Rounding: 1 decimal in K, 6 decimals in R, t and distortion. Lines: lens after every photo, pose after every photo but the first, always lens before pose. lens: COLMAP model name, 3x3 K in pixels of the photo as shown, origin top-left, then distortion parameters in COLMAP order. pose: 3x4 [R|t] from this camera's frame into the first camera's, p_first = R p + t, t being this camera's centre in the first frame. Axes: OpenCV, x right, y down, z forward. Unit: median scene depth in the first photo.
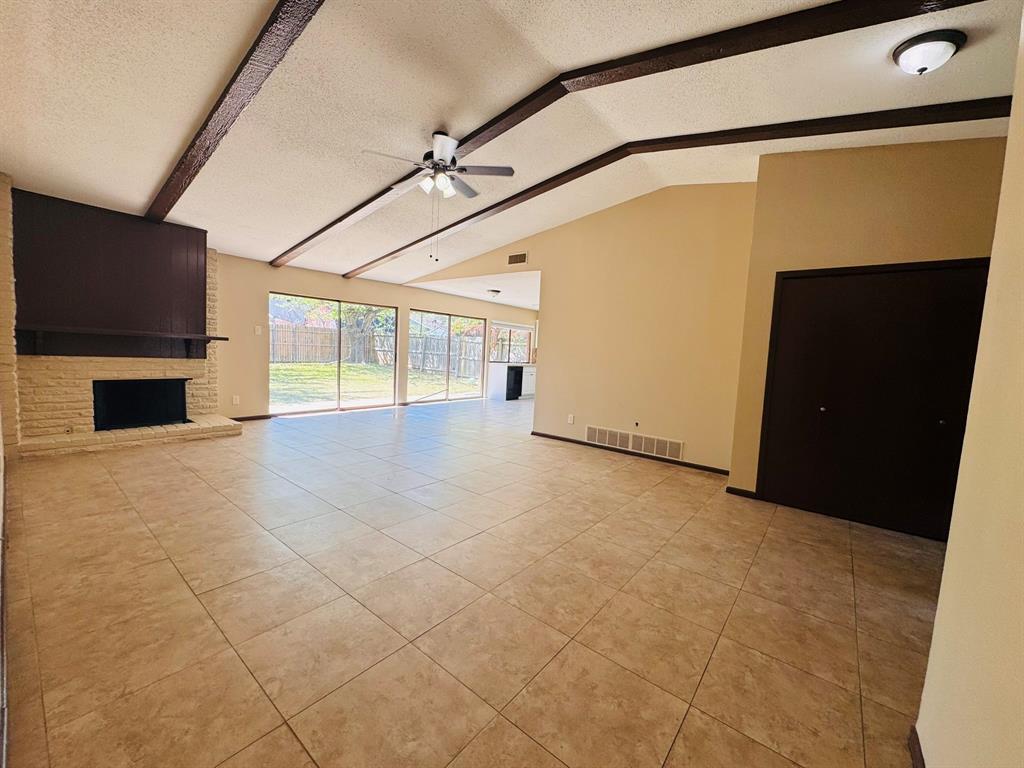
lens RADIAL K [[406.9, 0, 512.0], [0, 406.9, 384.0], [0, 0, 1]] dist [-0.003714, -0.000039]
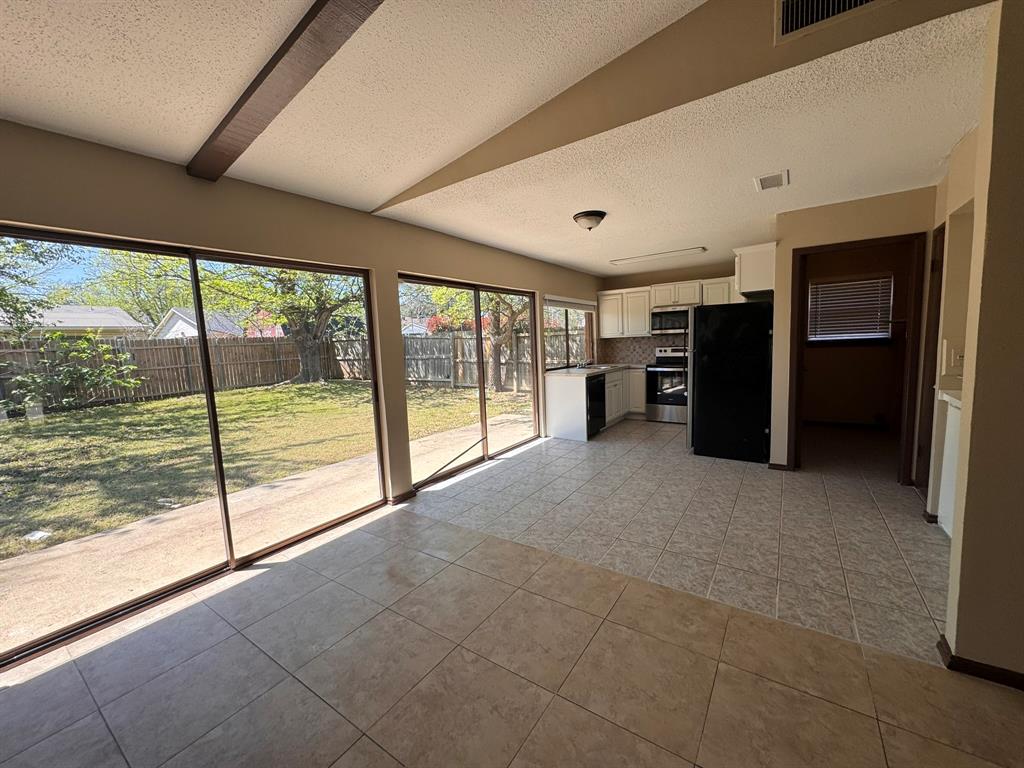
lens RADIAL K [[406.9, 0, 512.0], [0, 406.9, 384.0], [0, 0, 1]] dist [-0.003714, -0.000039]
pose [[0.992607, -0.101168, 0.067048, -0.273253], [0.099633, 0.994688, 0.025872, -0.111009], [-0.069309, -0.019000, 0.997414, 0.895538]]
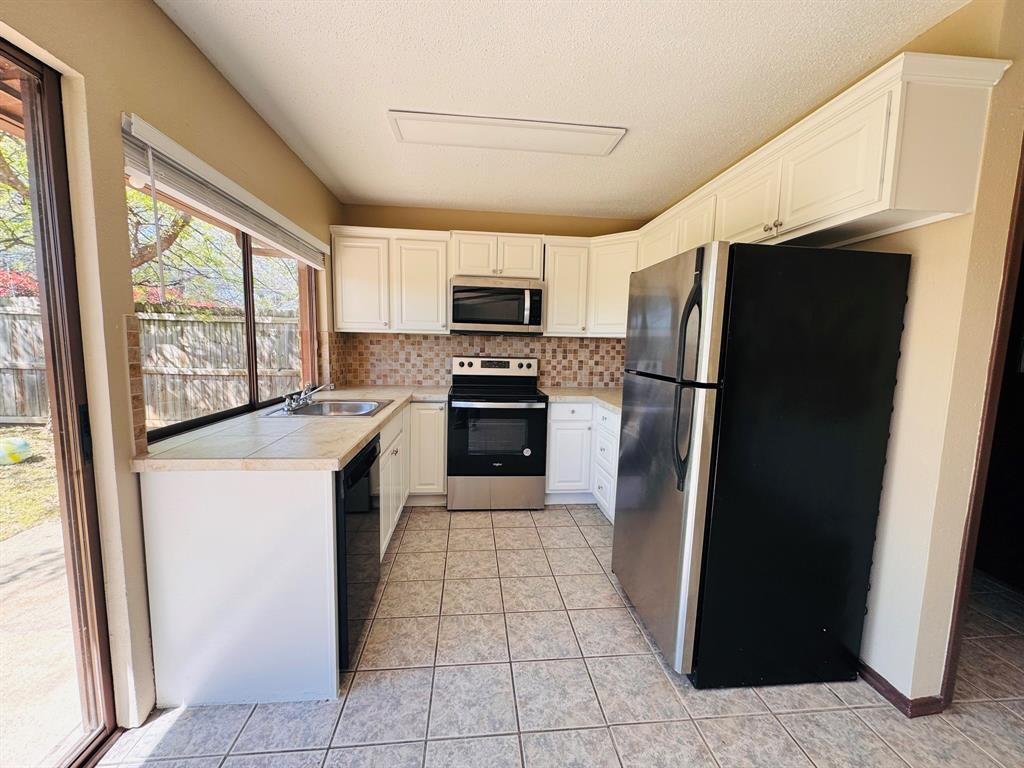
lens RADIAL K [[406.9, 0, 512.0], [0, 406.9, 384.0], [0, 0, 1]] dist [-0.003714, -0.000039]
pose [[0.711540, -0.108083, 0.694283, -0.117788], [0.070141, 0.994089, 0.082871, -0.152603], [-0.699136, -0.010268, 0.714915, 1.618235]]
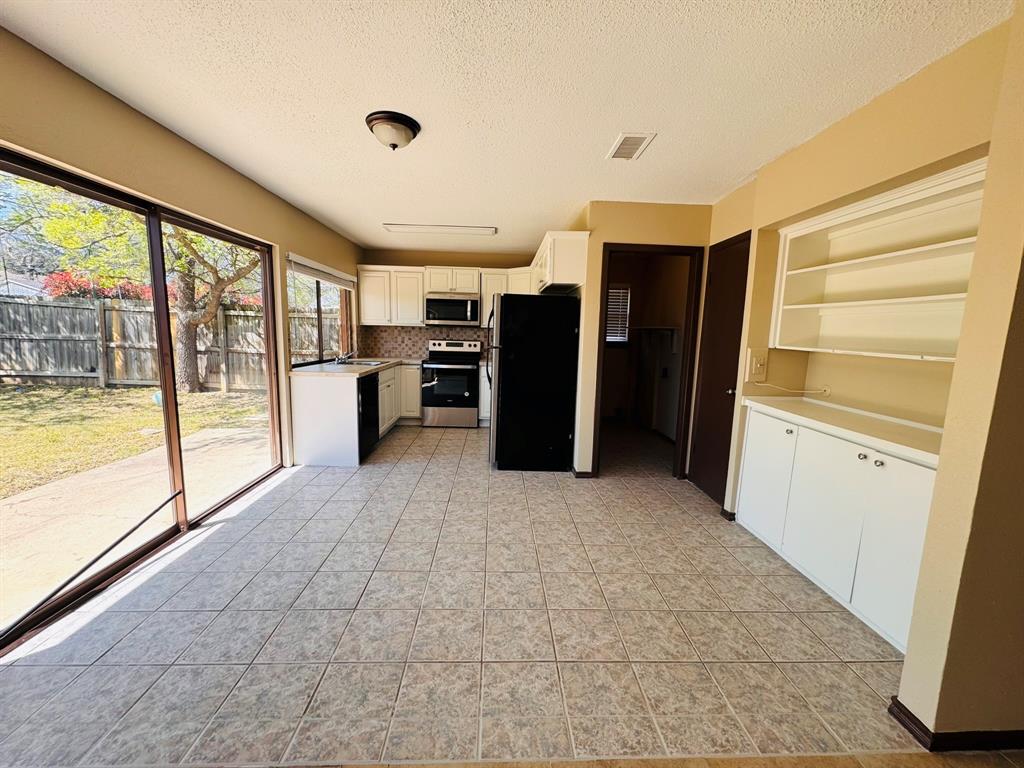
lens RADIAL K [[406.9, 0, 512.0], [0, 406.9, 384.0], [0, 0, 1]] dist [-0.003714, -0.000039]
pose [[0.755070, -0.119191, 0.644719, -0.281552], [0.067420, 0.992239, 0.104478, -0.129407], [-0.652169, -0.035421, 0.757246, 1.162538]]
